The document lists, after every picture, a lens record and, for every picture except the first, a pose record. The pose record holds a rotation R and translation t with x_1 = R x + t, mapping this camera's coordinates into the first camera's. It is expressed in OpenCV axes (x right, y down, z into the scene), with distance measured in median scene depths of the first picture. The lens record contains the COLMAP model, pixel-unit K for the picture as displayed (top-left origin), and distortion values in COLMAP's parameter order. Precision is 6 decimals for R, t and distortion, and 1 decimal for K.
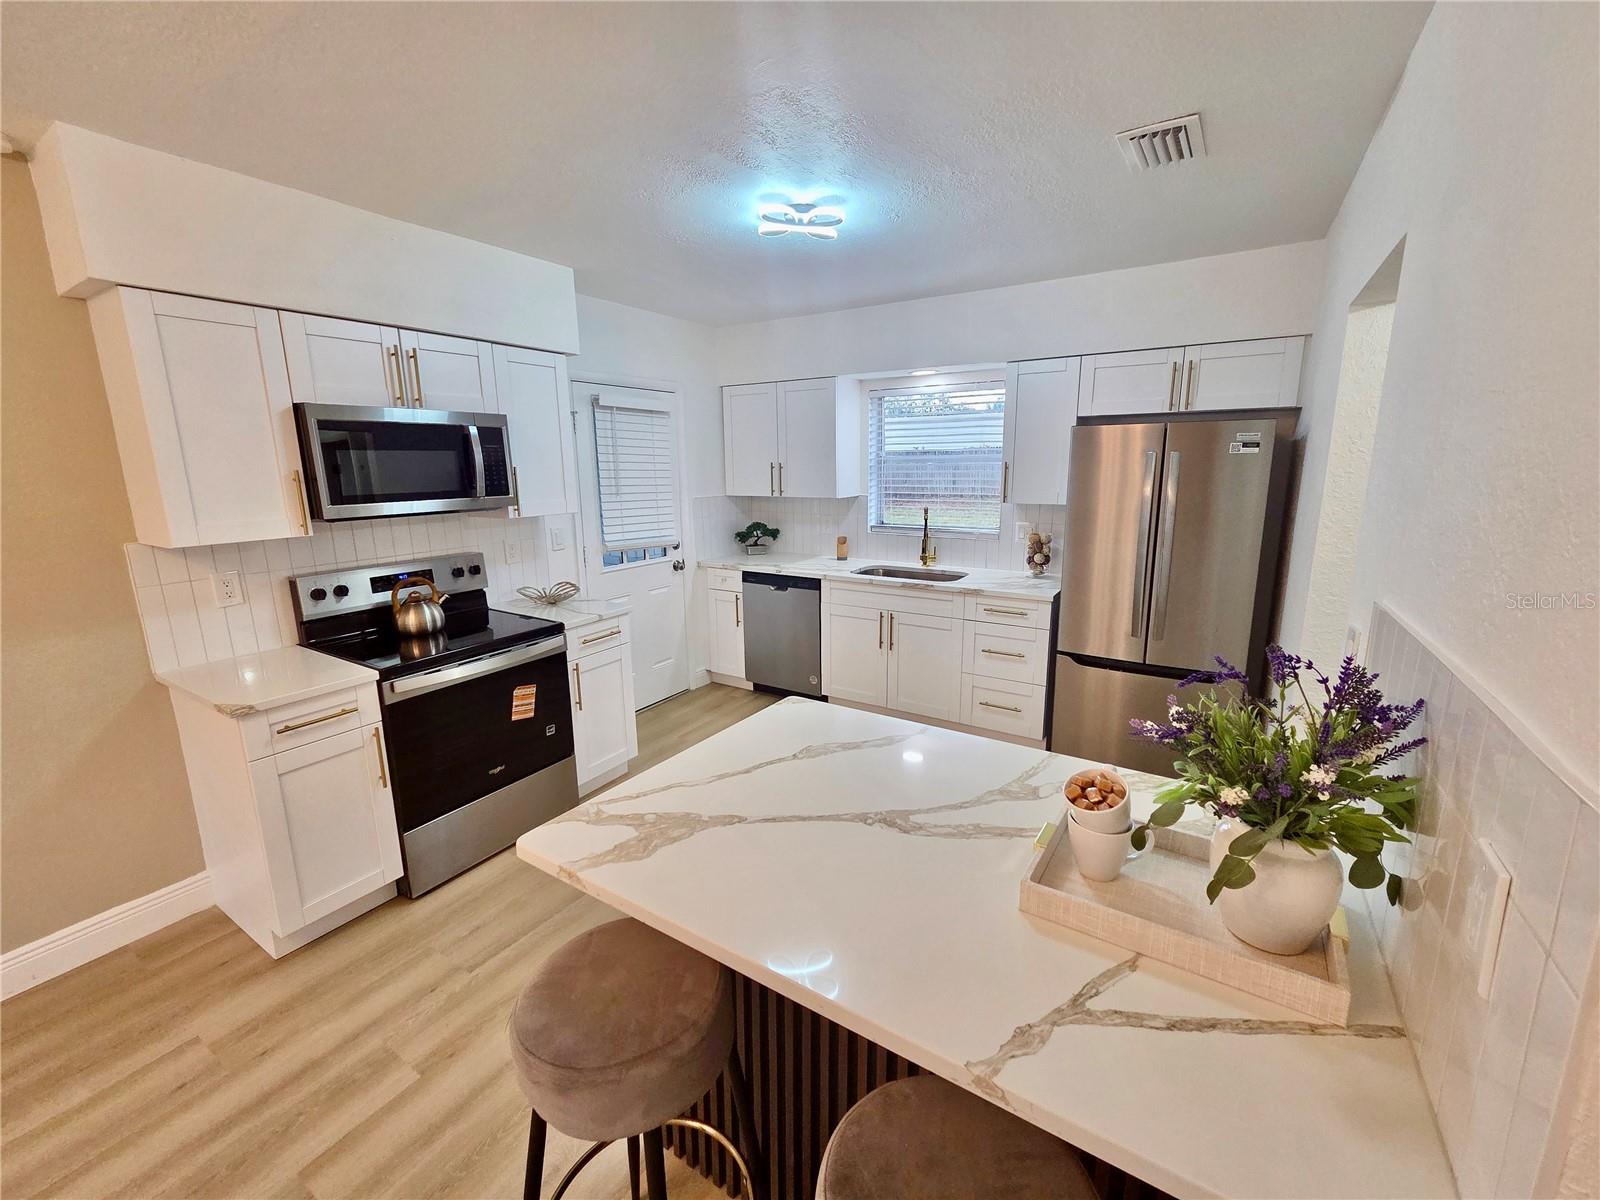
lens RADIAL K [[655.1, 0, 803.6], [0, 655.1, 590.5], [0, 0, 1]] dist [0.002347, 0.000047]
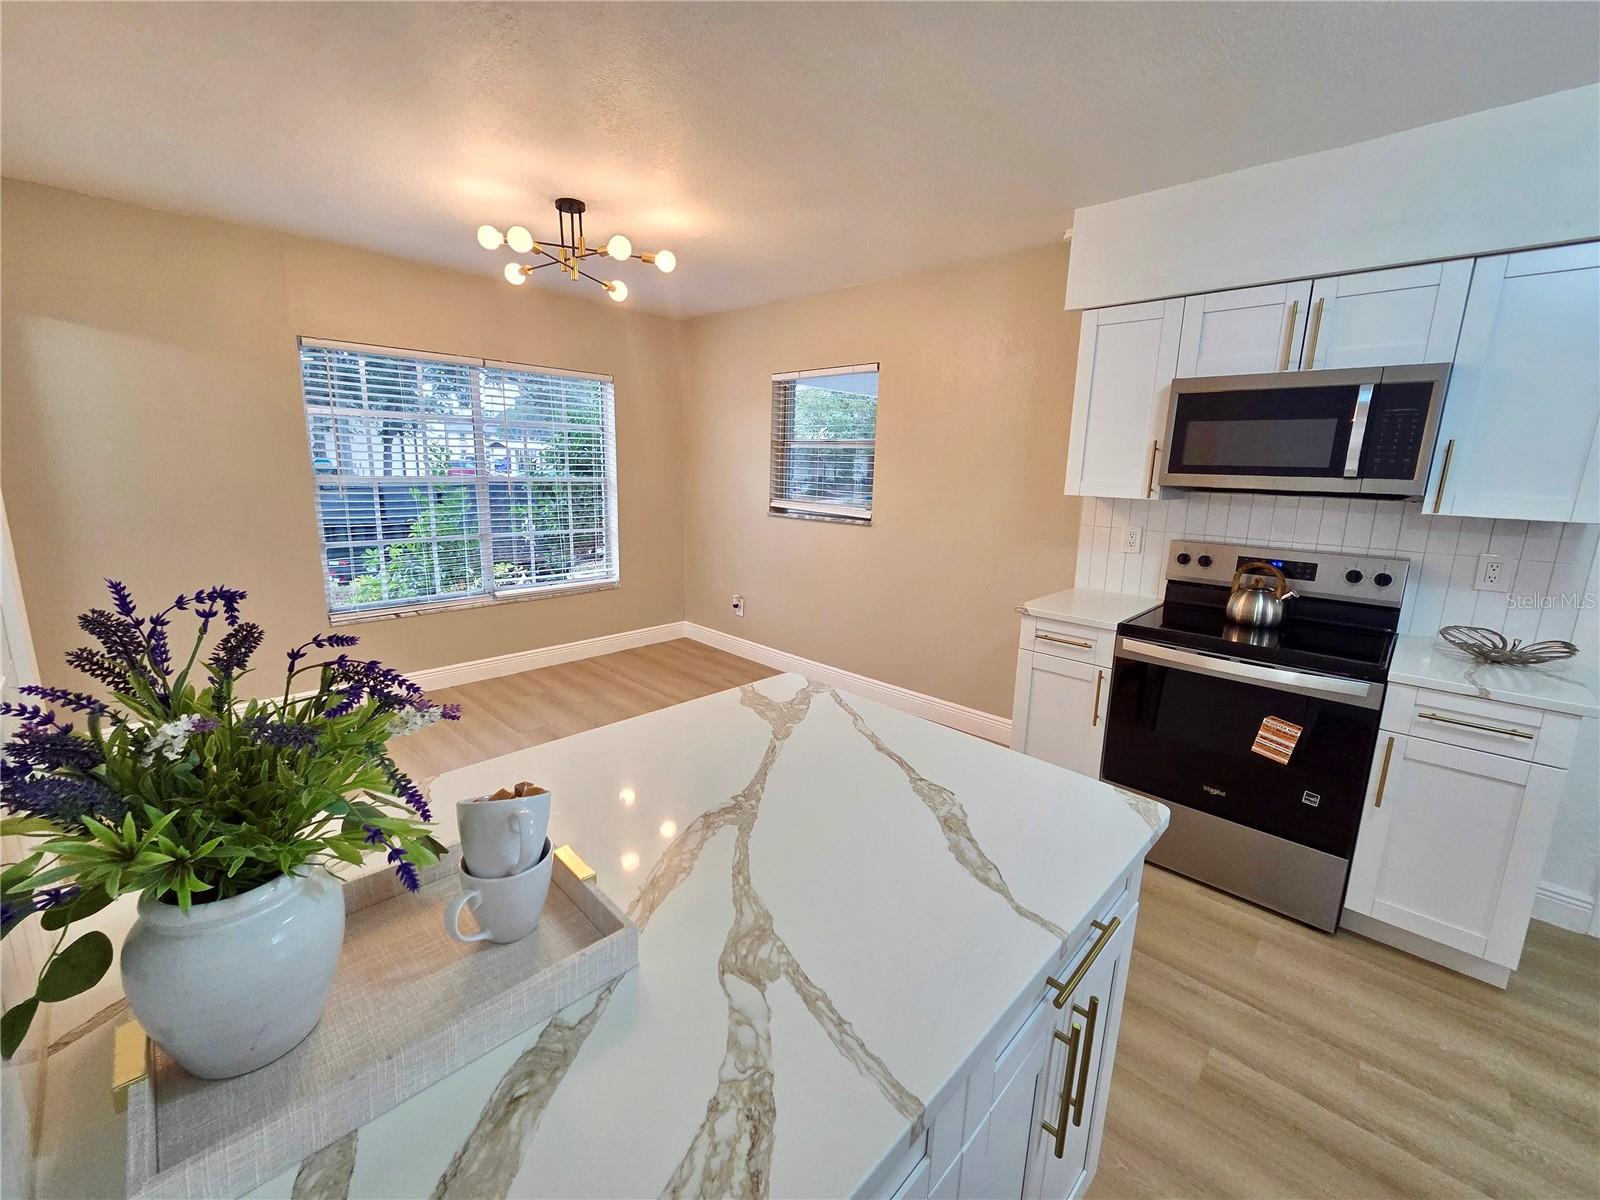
lens RADIAL K [[655.1, 0, 803.6], [0, 655.1, 590.5], [0, 0, 1]] dist [0.002347, 0.000047]
pose [[-0.196751, 0.193989, -0.961071, 0.402258], [-0.216213, 0.947515, 0.235516, -0.059668], [0.956316, 0.254134, -0.144481, 0.531814]]
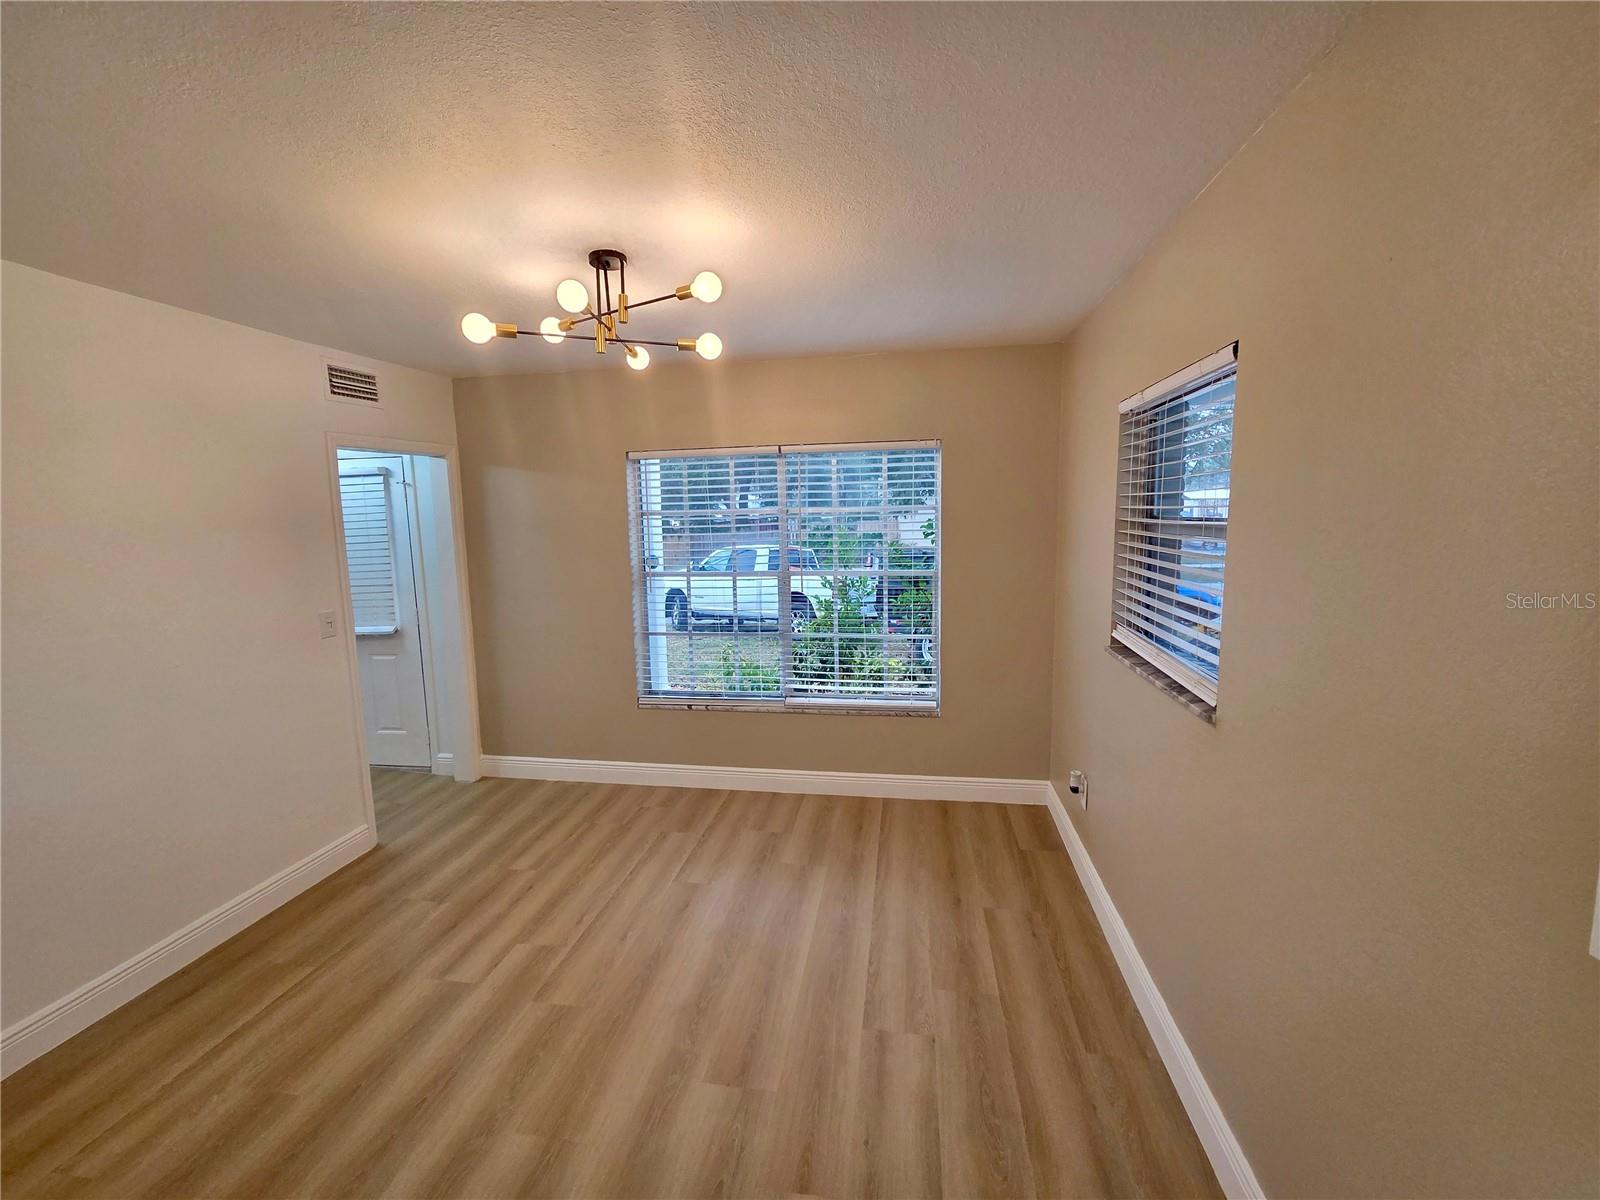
lens RADIAL K [[655.1, 0, 803.6], [0, 655.1, 590.5], [0, 0, 1]] dist [0.002347, 0.000047]
pose [[-0.921303, 0.077249, -0.381094, -0.484178], [-0.045193, 0.952154, 0.302258, -0.173799], [0.386210, 0.295694, -0.873732, 0.777847]]
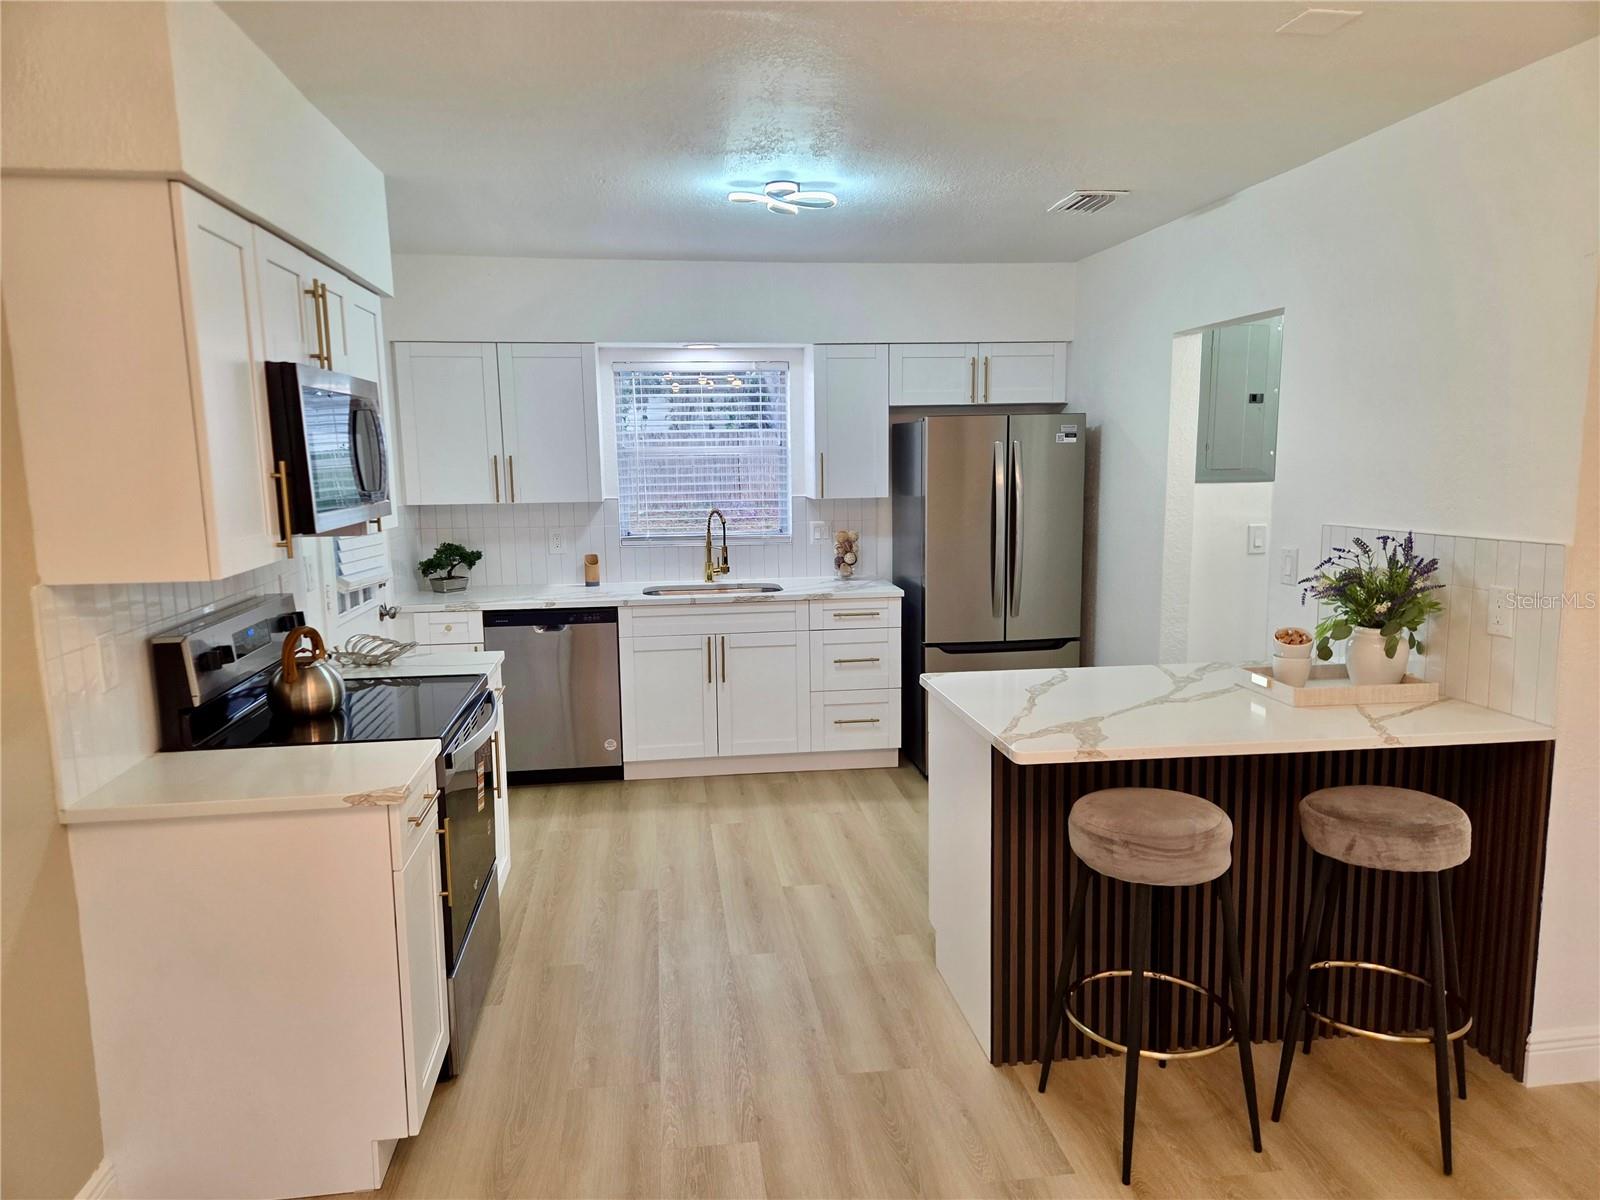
lens RADIAL K [[1073.8, 0, 800.4], [0, 1073.8, 604.7], [0, 0, 1]] dist [0.074003, -0.063321]
pose [[0.764463, -0.092919, 0.637936, -0.894424], [0.131919, 0.991166, -0.013716, 0.037154], [-0.631026, 0.094641, 0.769967, -0.138758]]
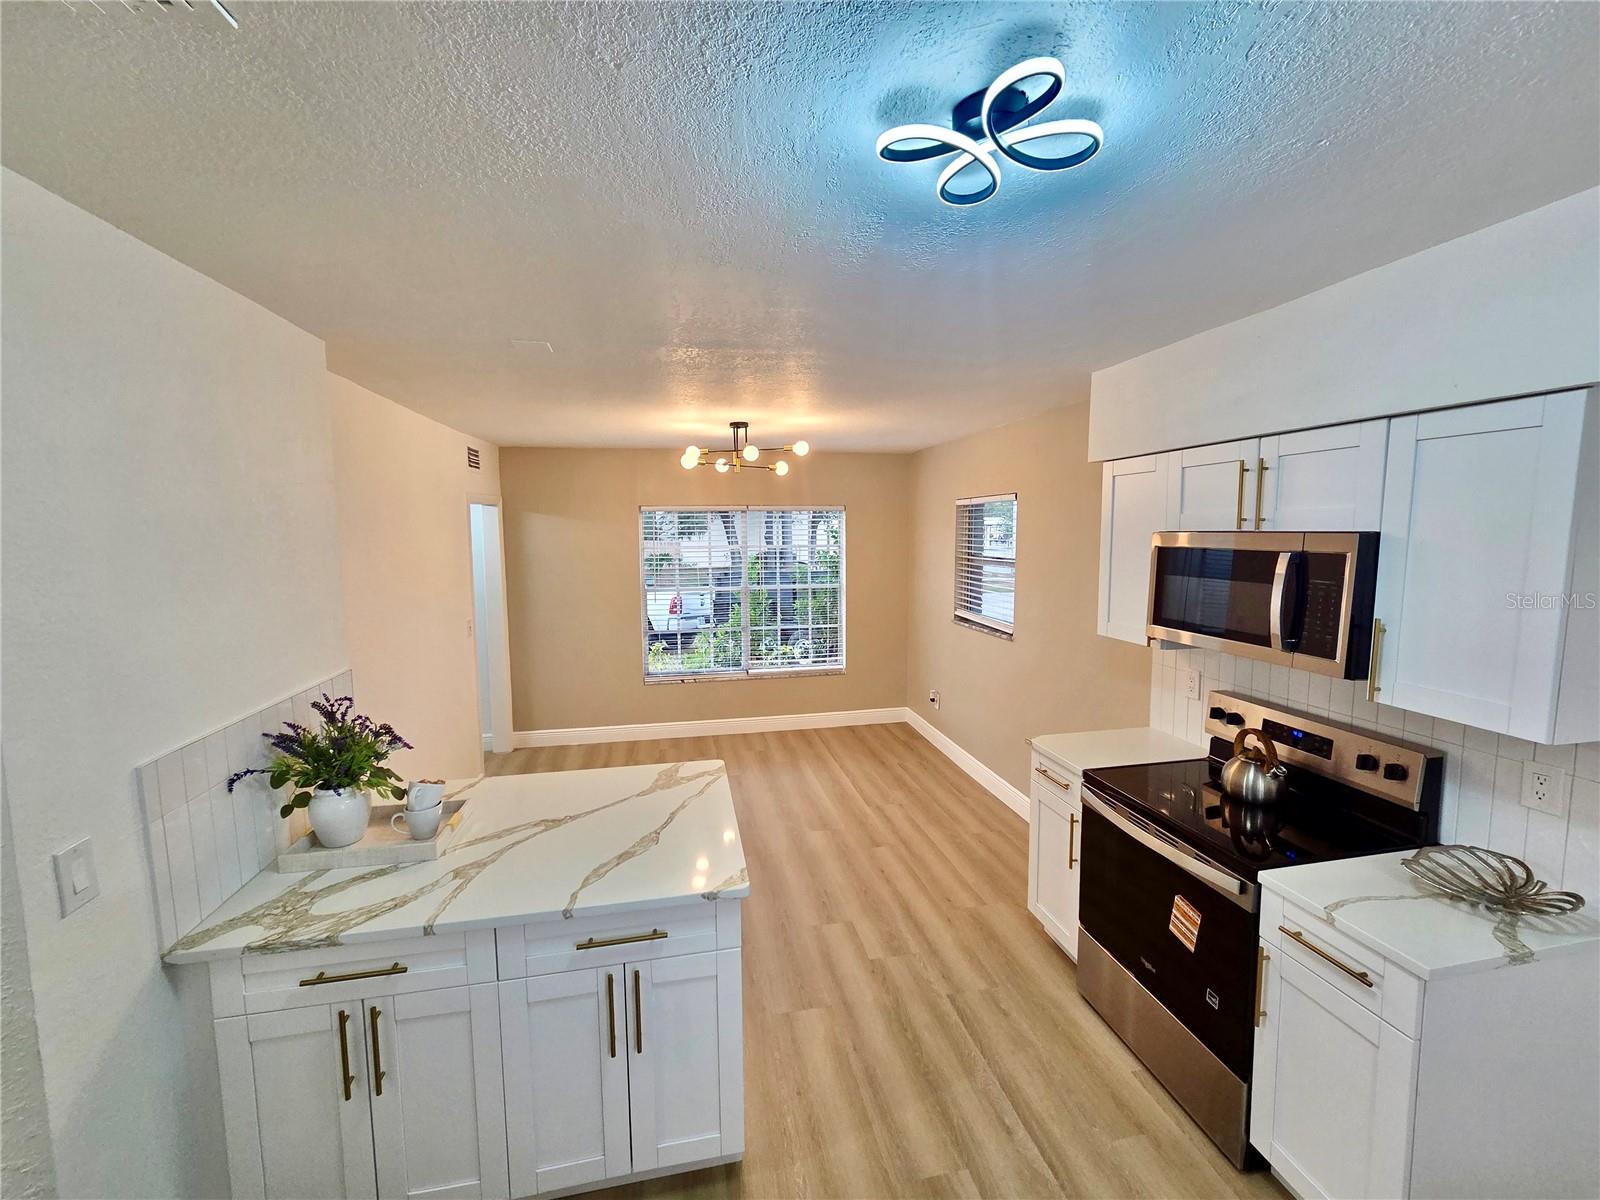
lens RADIAL K [[655.1, 0, 803.6], [0, 655.1, 590.5], [0, 0, 1]] dist [0.002347, 0.000047]
pose [[-0.719914, 0.081834, -0.689222, 0.358434], [-0.121227, 0.962935, 0.240958, -0.313825], [0.683394, 0.257021, -0.683310, 1.119590]]
